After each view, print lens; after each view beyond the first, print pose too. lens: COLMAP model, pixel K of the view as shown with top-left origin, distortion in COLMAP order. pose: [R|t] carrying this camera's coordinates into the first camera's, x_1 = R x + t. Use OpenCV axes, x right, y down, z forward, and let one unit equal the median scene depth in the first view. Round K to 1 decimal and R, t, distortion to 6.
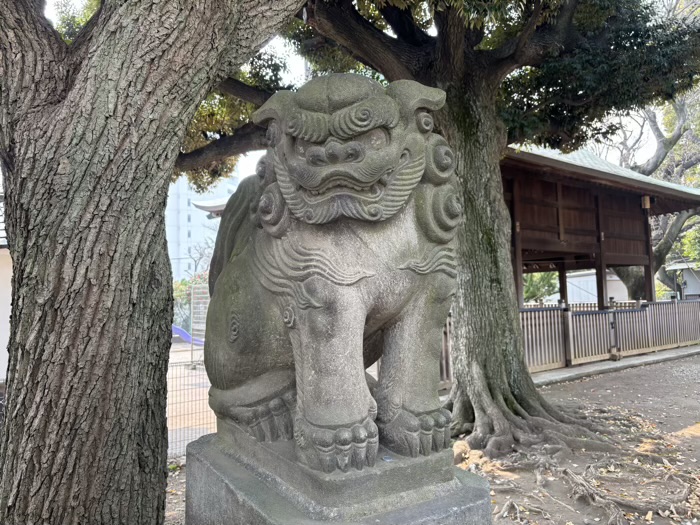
lens RADIAL K [[526.9, 0, 331.2], [0, 526.9, 253.8], [0, 0, 1]] dist [0.059362, -0.066404]
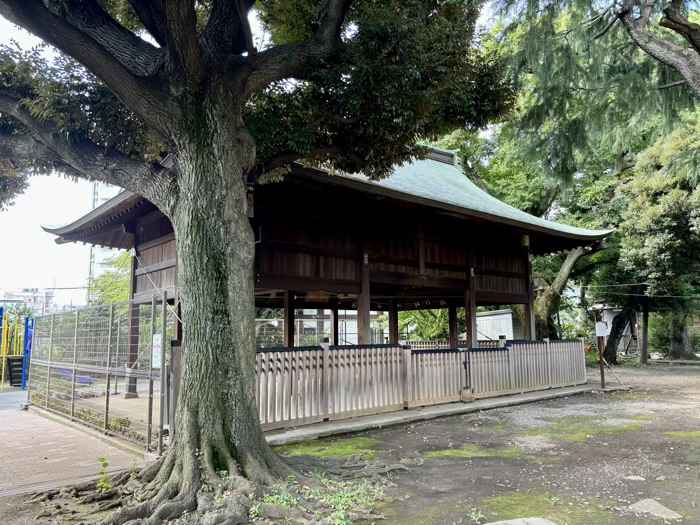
lens RADIAL K [[526.9, 0, 345.0], [0, 526.9, 257.4], [0, 0, 1]] dist [0.059362, -0.066404]
pose [[0.997026, 0.025536, 0.072711, 0.292498], [-0.021028, 0.997848, -0.062110, 0.006882], [-0.074140, 0.060397, 0.995417, 0.077749]]
